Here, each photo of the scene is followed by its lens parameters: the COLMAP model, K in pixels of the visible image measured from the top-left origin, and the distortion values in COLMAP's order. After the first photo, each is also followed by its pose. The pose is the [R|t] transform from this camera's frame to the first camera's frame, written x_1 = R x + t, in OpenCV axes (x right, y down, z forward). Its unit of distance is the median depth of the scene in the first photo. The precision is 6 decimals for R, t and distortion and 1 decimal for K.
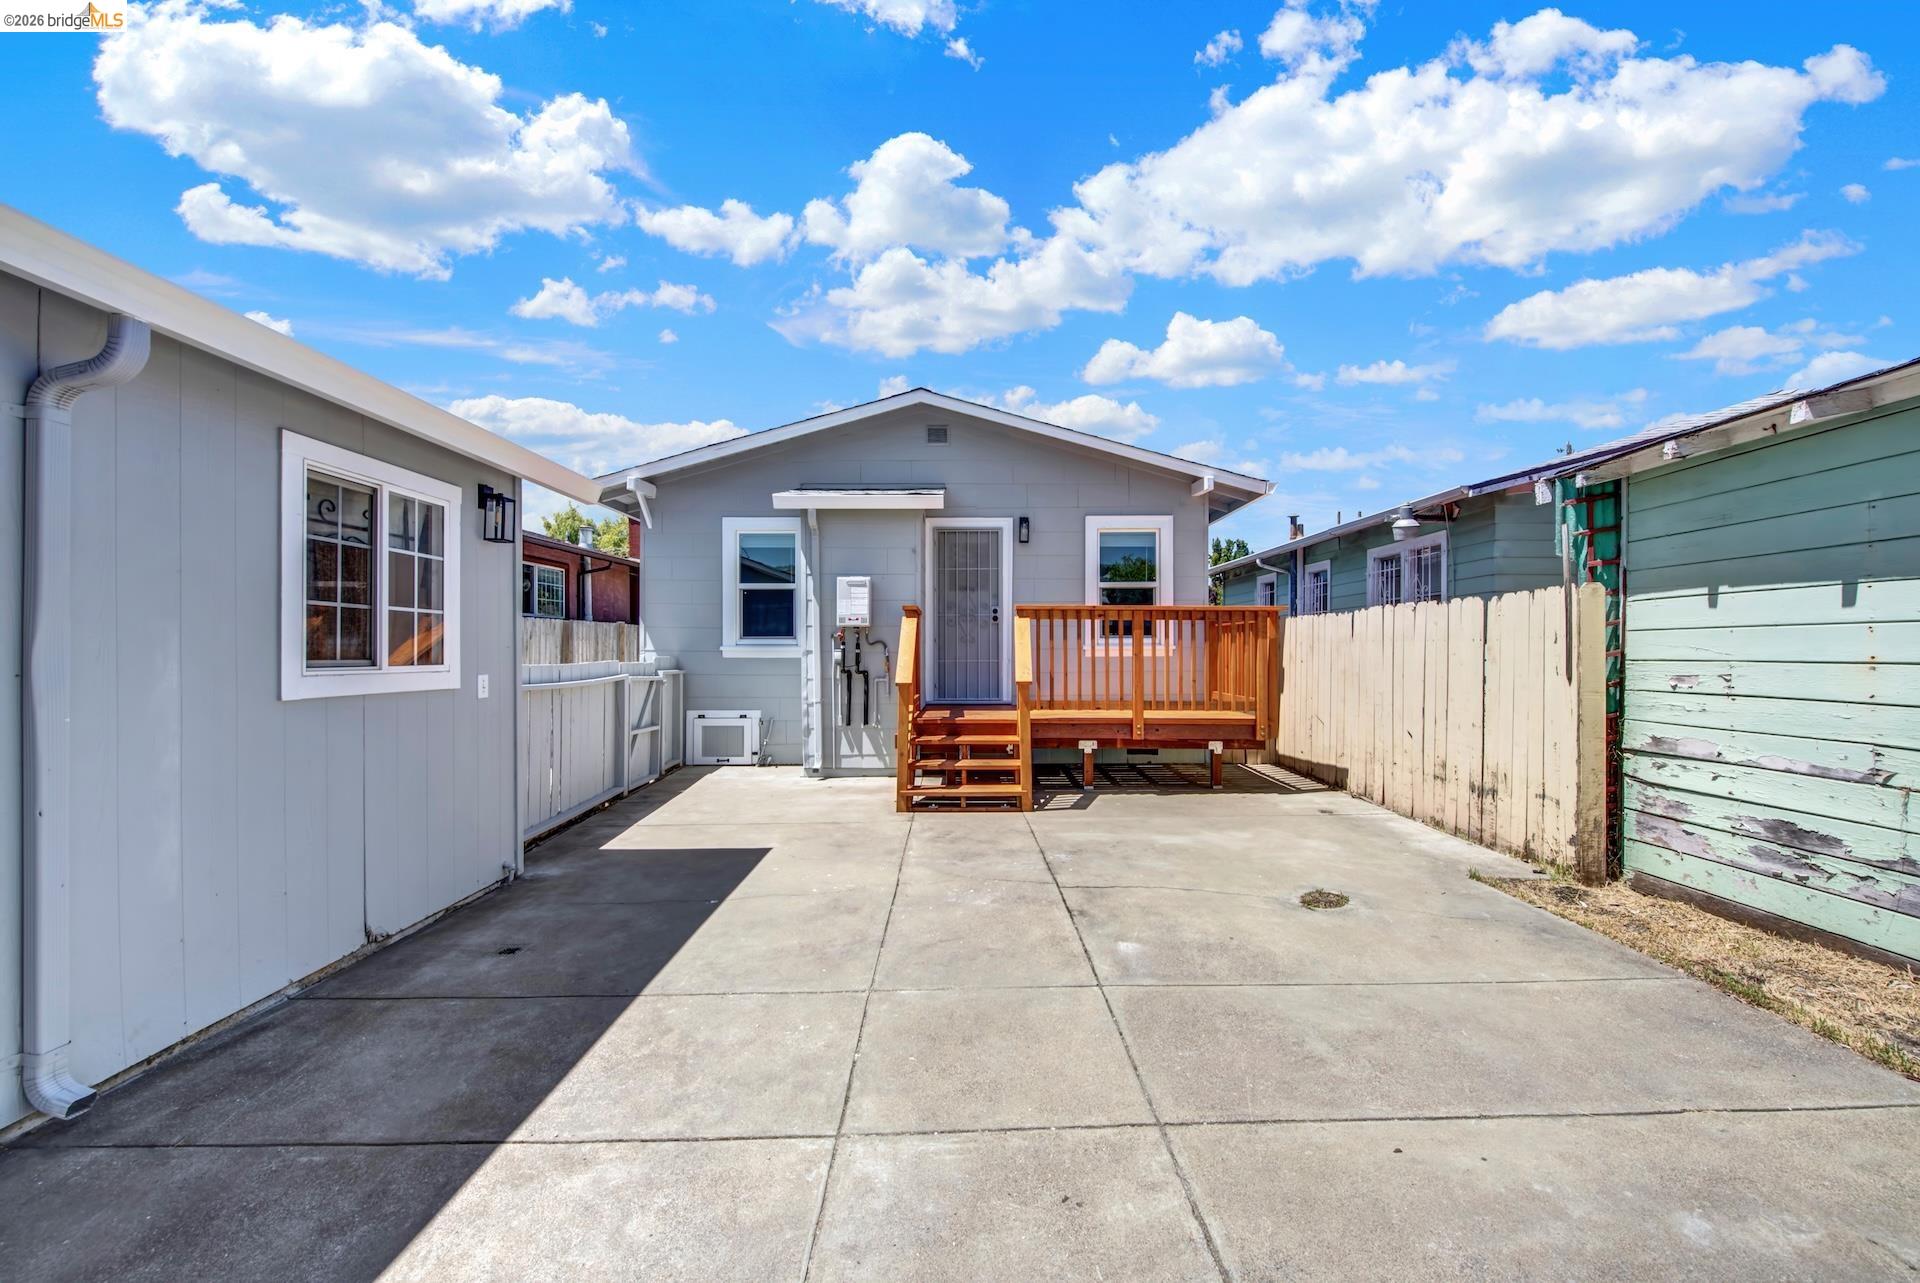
lens RADIAL K [[766.7, 0, 969.0], [0, 766.7, 644.7], [0, 0, 1]] dist [0.003342, -0.002035]
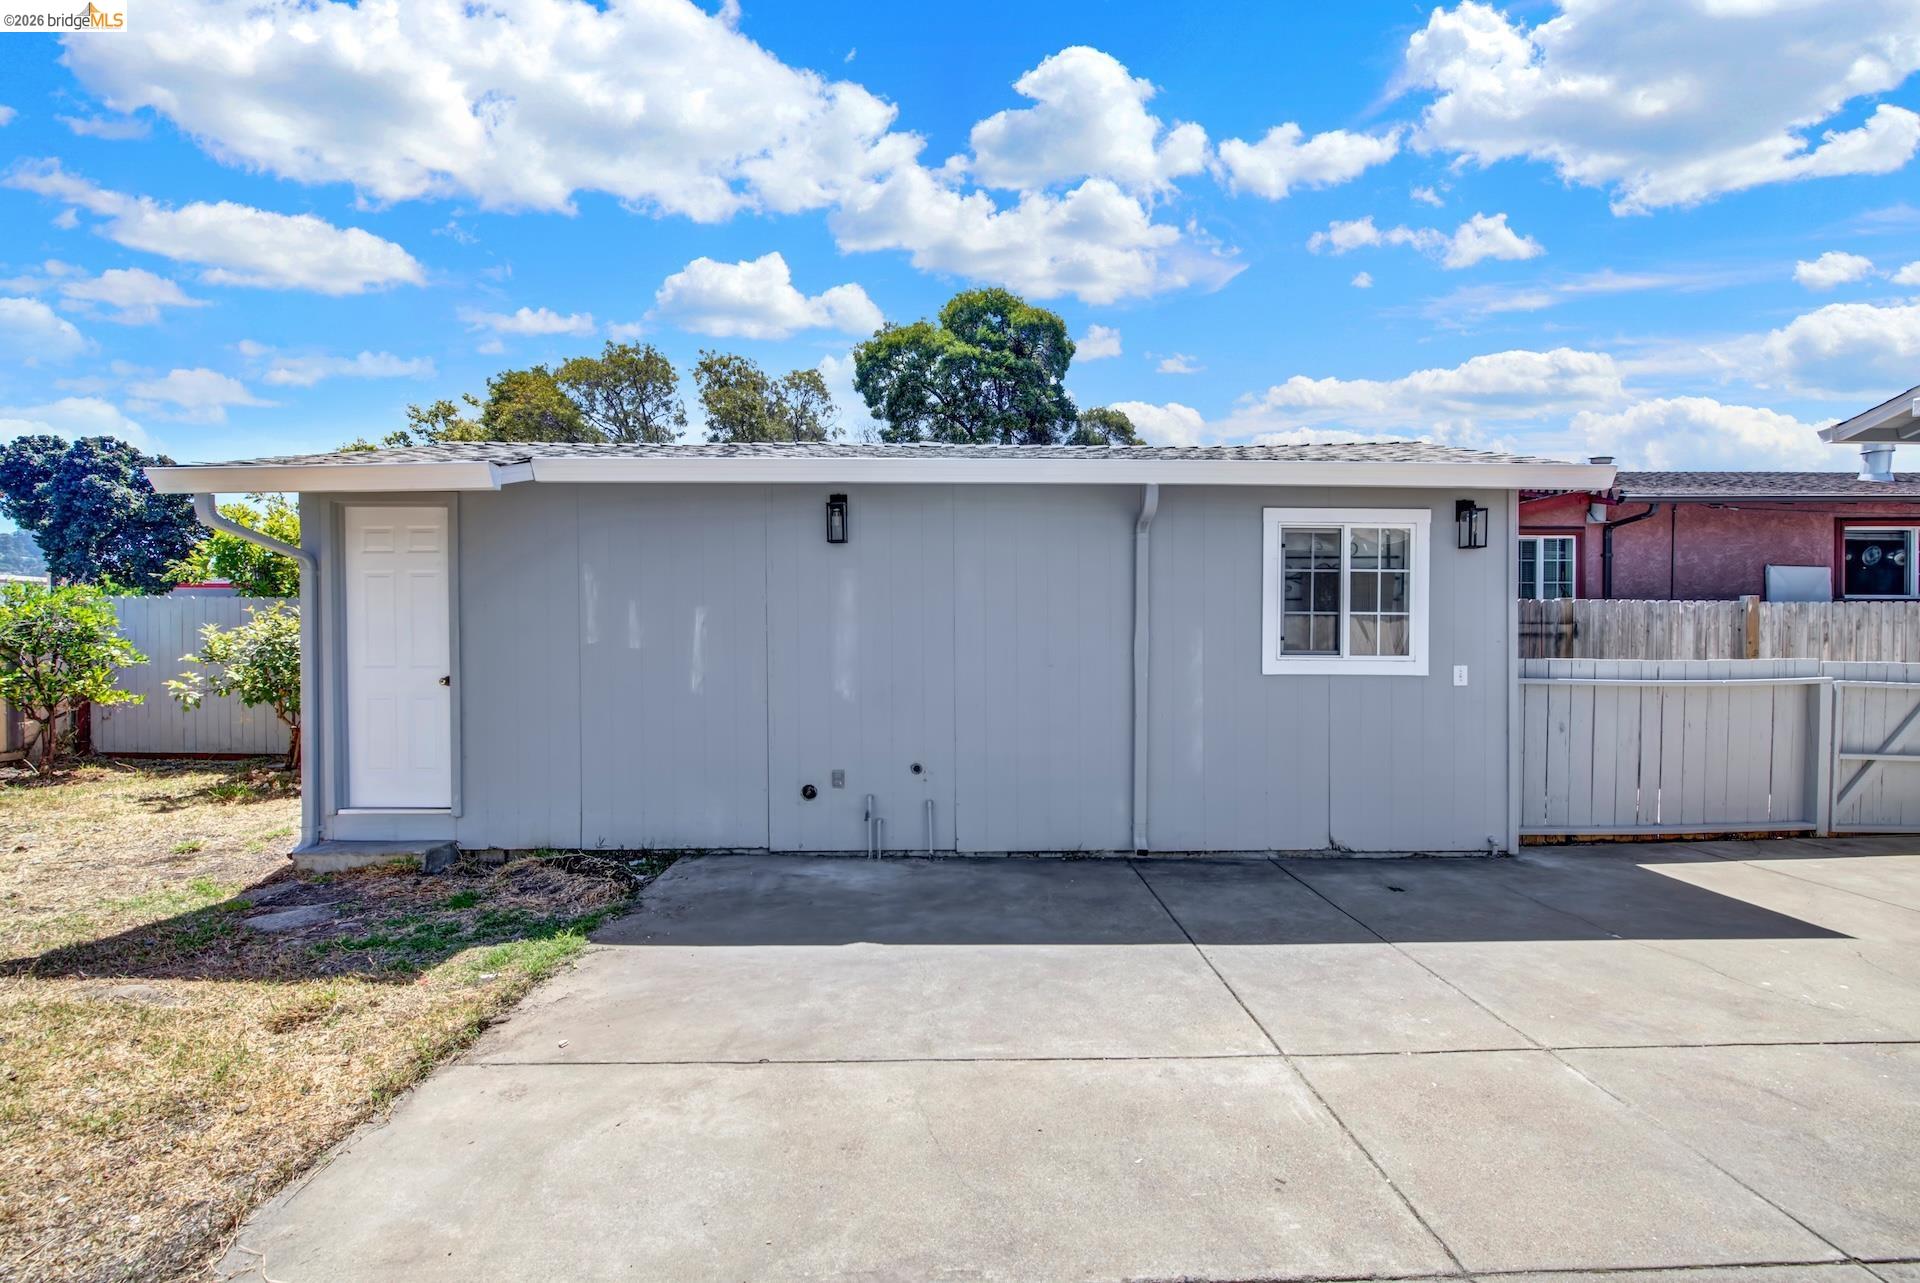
lens RADIAL K [[766.7, 0, 969.0], [0, 766.7, 644.7], [0, 0, 1]] dist [0.003342, -0.002035]
pose [[0.002166, 0.009728, -0.999950, 0.578319], [0.002893, 0.999948, 0.009734, -0.006156], [0.999993, -0.002914, 0.002137, 0.290145]]
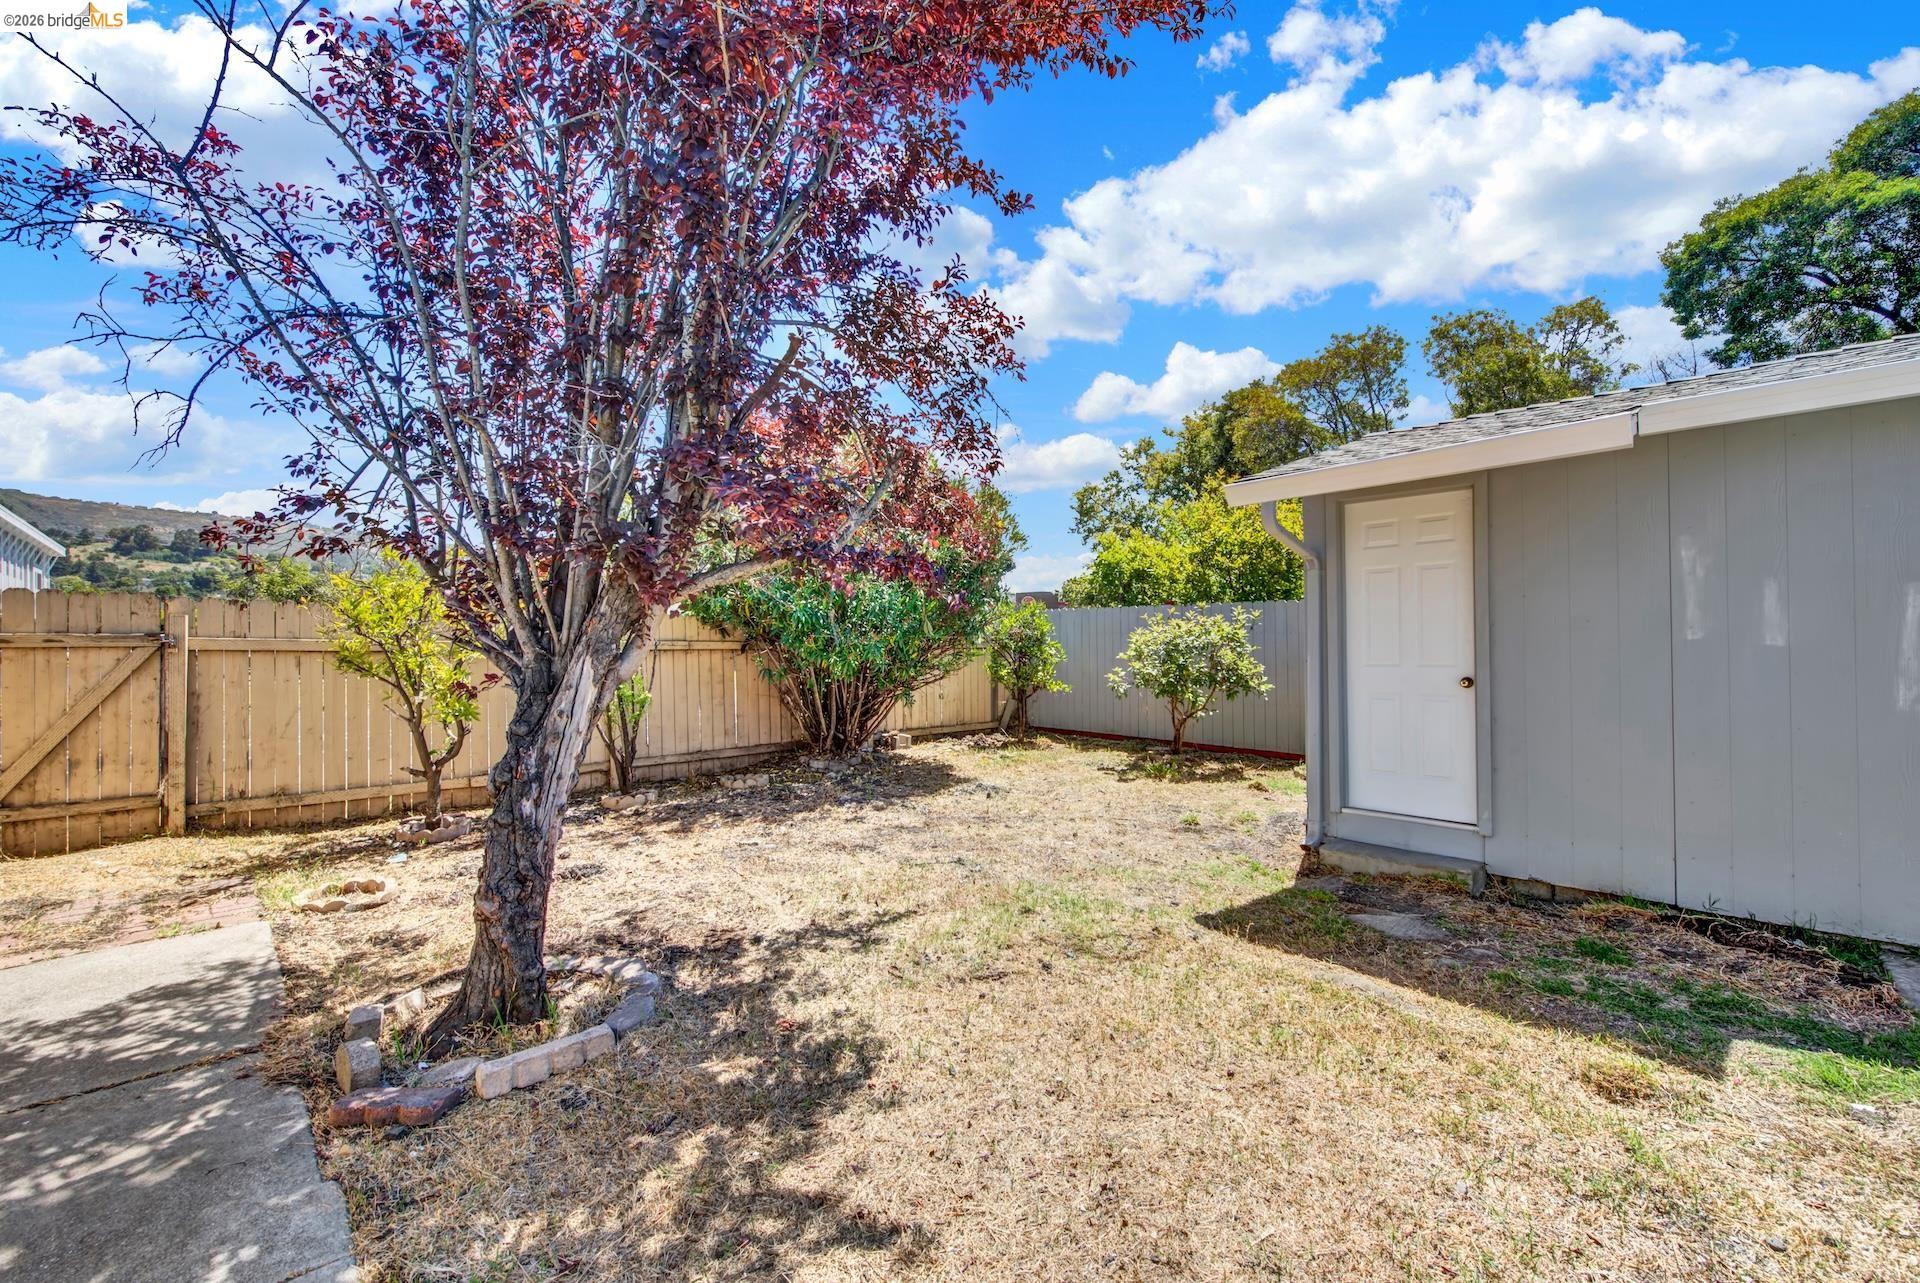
lens RADIAL K [[766.7, 0, 969.0], [0, 766.7, 644.7], [0, 0, 1]] dist [0.003342, -0.002035]
pose [[-0.710113, 0.006981, -0.704053, 0.640014], [0.009748, 0.999952, 0.000083, 0.000312], [0.704021, -0.006804, -0.710147, -0.295329]]
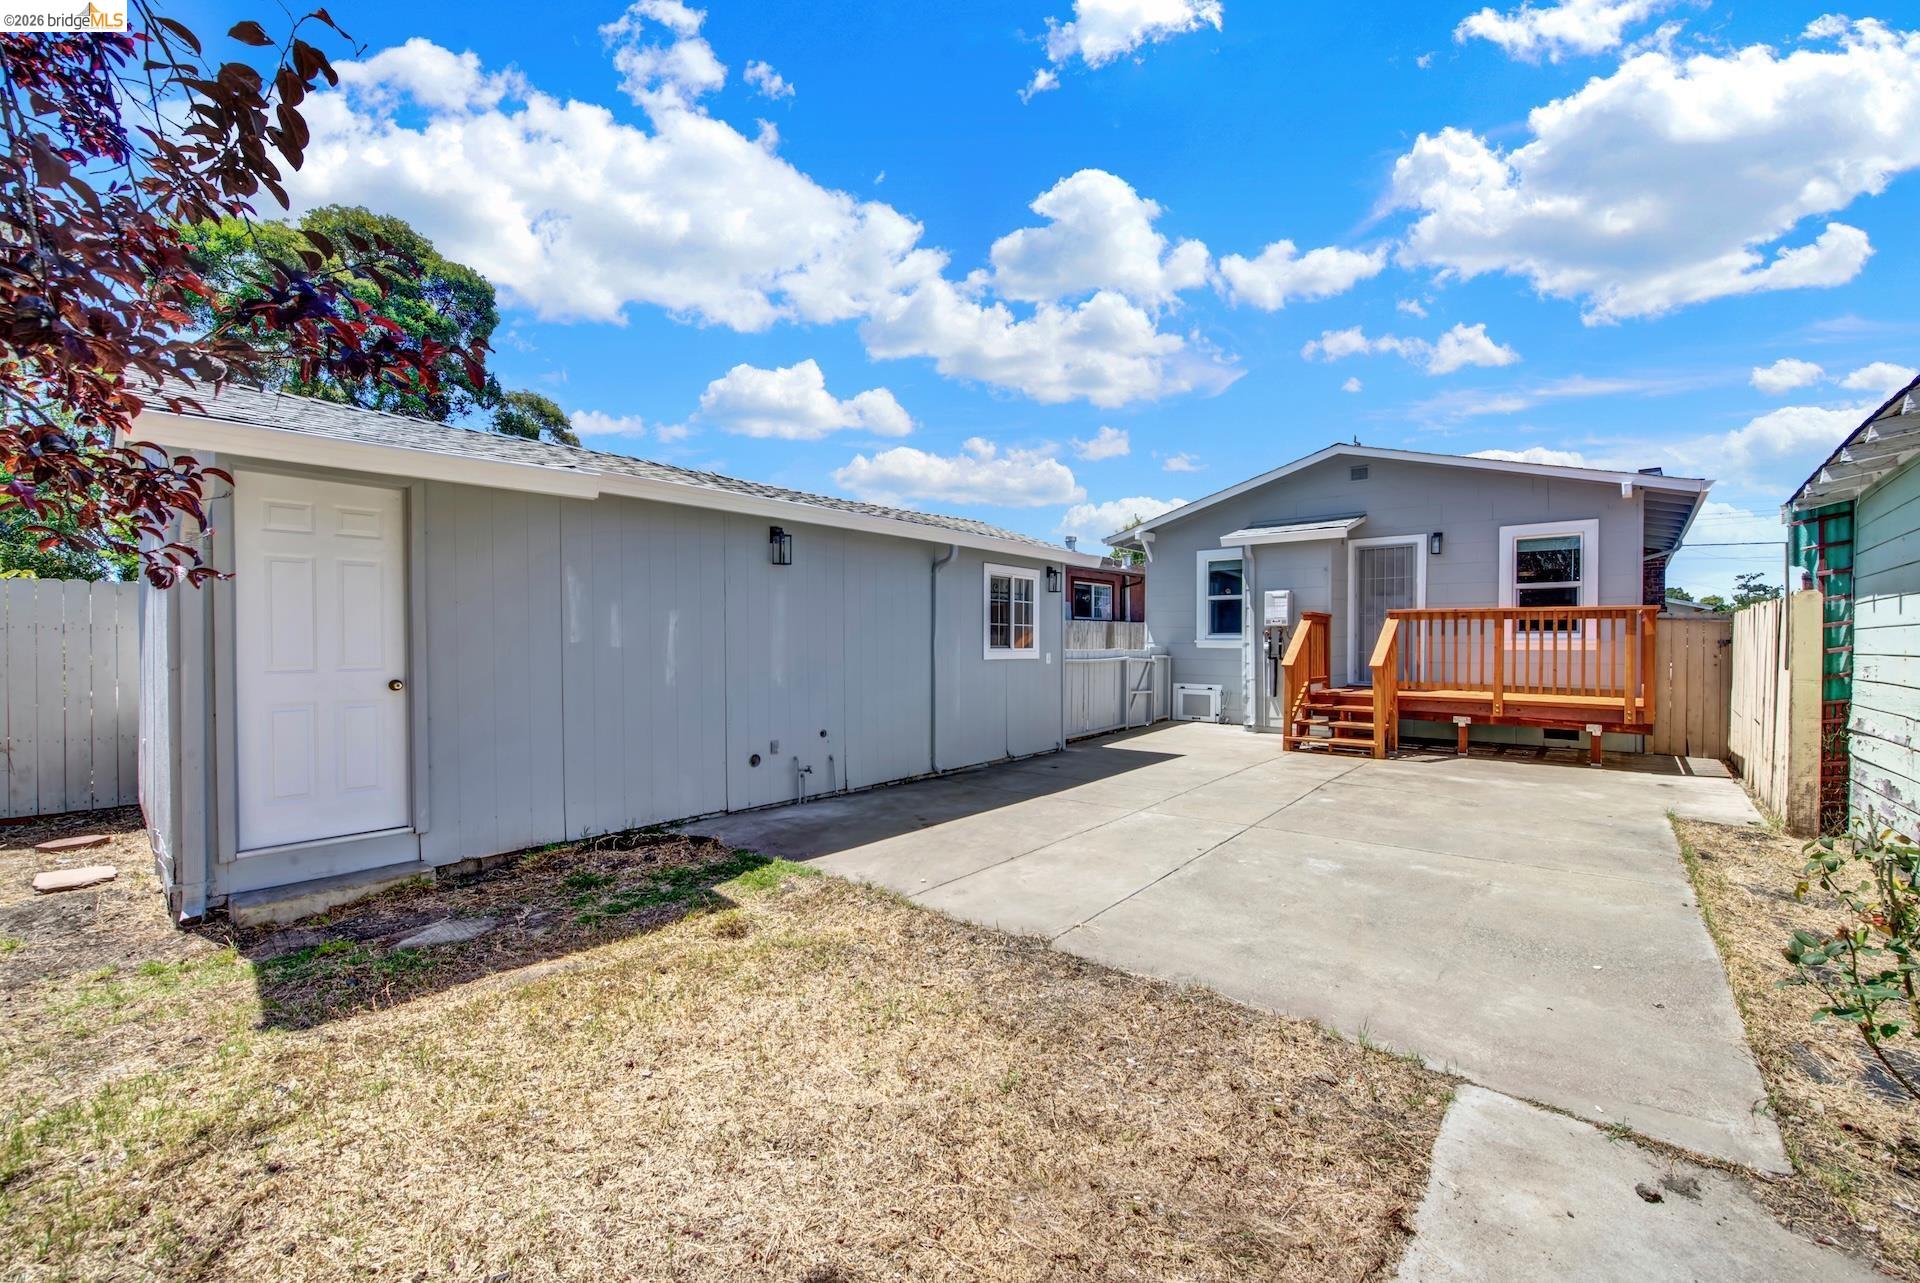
lens RADIAL K [[766.7, 0, 969.0], [0, 766.7, 644.7], [0, 0, 1]] dist [0.003342, -0.002035]
pose [[0.762896, 0.006440, -0.646489, 0.684977], [-0.000170, 0.999952, 0.009759, -0.007075], [0.646521, -0.007335, 0.762861, -0.918566]]
